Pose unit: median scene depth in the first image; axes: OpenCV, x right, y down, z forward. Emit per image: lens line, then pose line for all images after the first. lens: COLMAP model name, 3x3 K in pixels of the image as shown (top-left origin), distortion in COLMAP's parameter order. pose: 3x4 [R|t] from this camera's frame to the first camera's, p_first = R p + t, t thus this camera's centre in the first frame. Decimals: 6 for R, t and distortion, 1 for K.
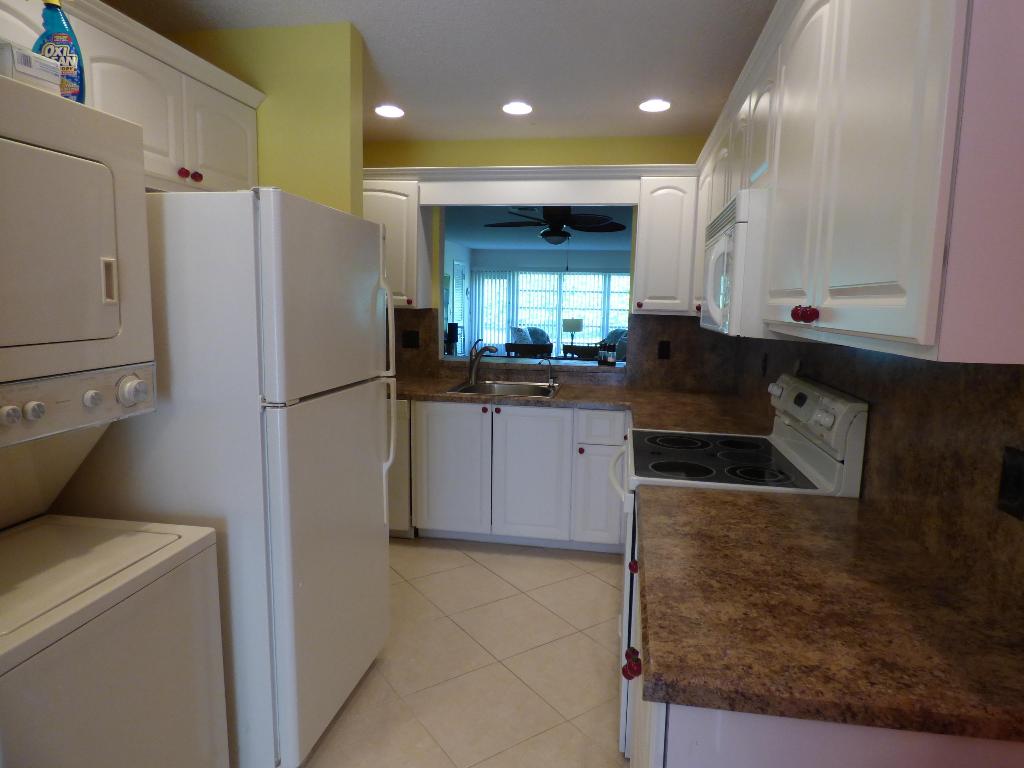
lens RADIAL K [[624.3, 0, 512.0], [0, 624.3, 384.0], [0, 0, 1]] dist [0.038572, -0.048455]
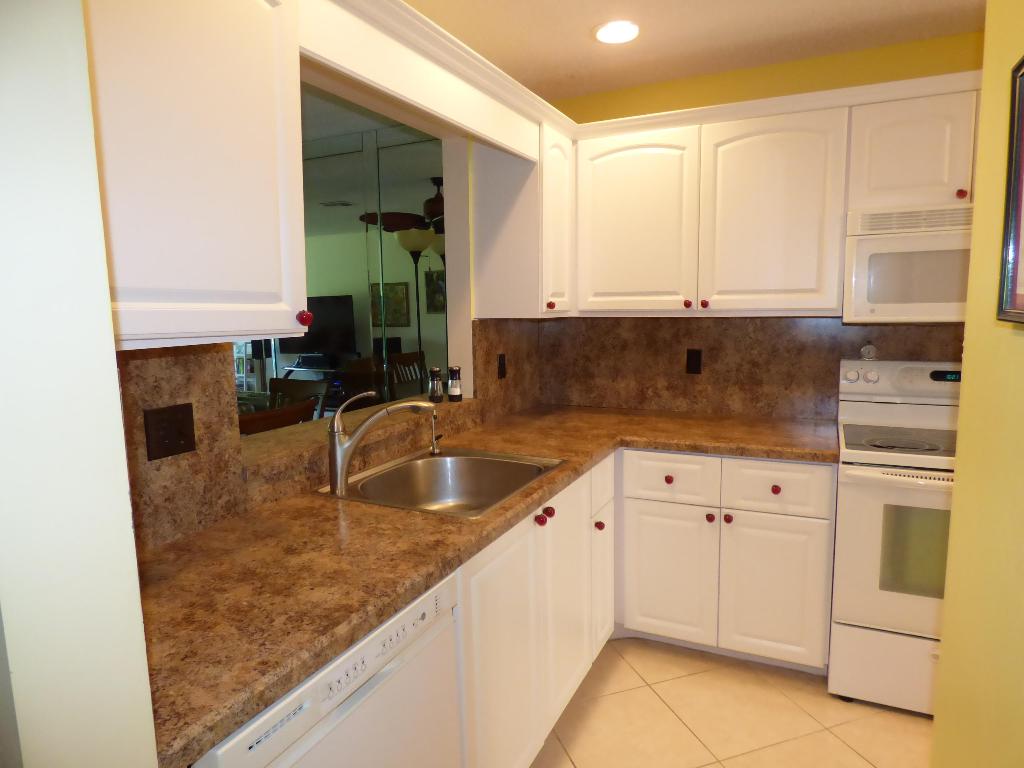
lens RADIAL K [[624.3, 0, 512.0], [0, 624.3, 384.0], [0, 0, 1]] dist [0.000769, -0.001380]
pose [[-0.960738, -0.041063, 0.274403, -0.131681], [0.031409, 0.966535, 0.254606, -0.130652], [-0.275675, 0.253228, -0.927297, 0.944453]]
